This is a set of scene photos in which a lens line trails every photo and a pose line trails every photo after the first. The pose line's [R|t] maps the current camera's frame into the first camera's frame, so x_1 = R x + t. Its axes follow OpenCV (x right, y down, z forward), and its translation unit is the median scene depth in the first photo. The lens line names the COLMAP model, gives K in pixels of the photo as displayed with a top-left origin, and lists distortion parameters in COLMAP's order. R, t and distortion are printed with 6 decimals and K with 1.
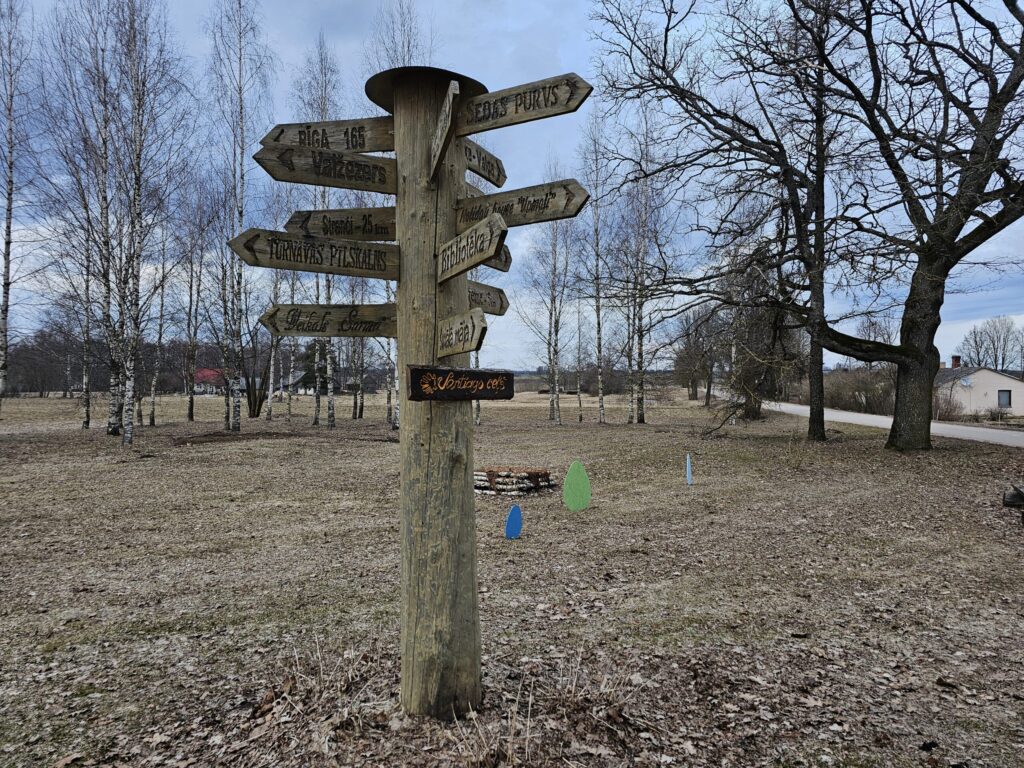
lens RADIAL K [[684.6, 0, 517.3], [0, 684.6, 381.8], [0, 0, 1]] dist [0.085799, -0.067793]
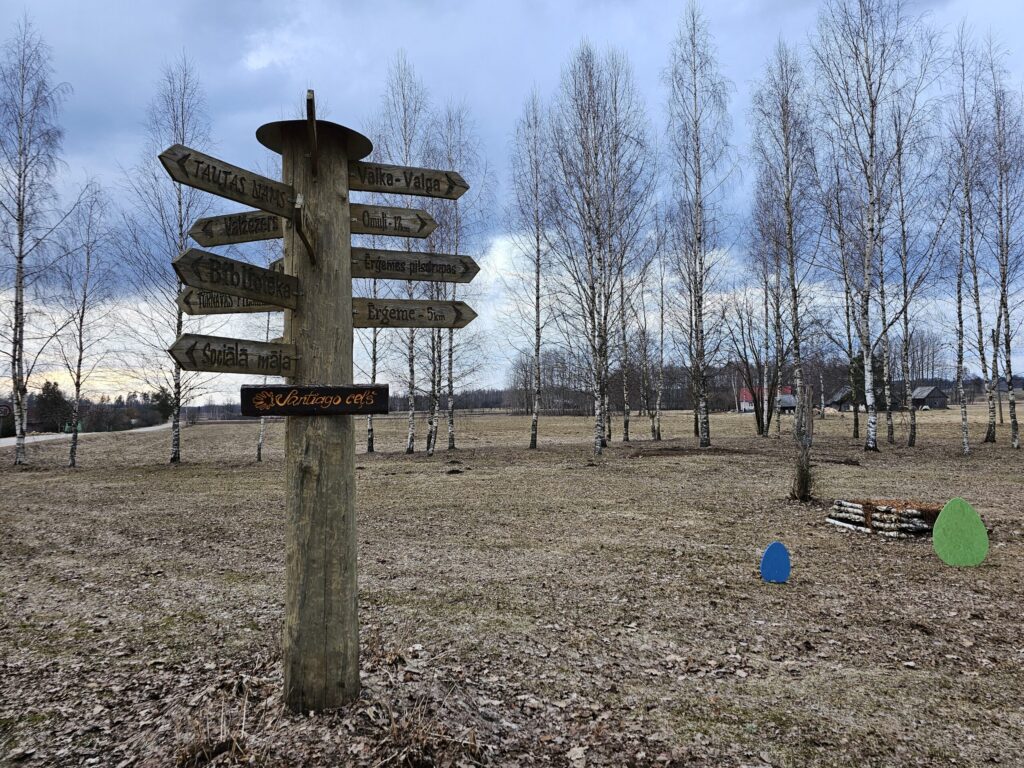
lens RADIAL K [[684.6, 0, 517.3], [0, 684.6, 381.8], [0, 0, 1]] dist [0.085799, -0.067793]
pose [[0.716082, -0.041751, -0.696766, 0.433432], [0.024504, 0.999098, -0.034684, 0.009477], [0.697586, 0.007763, 0.716459, 0.214610]]
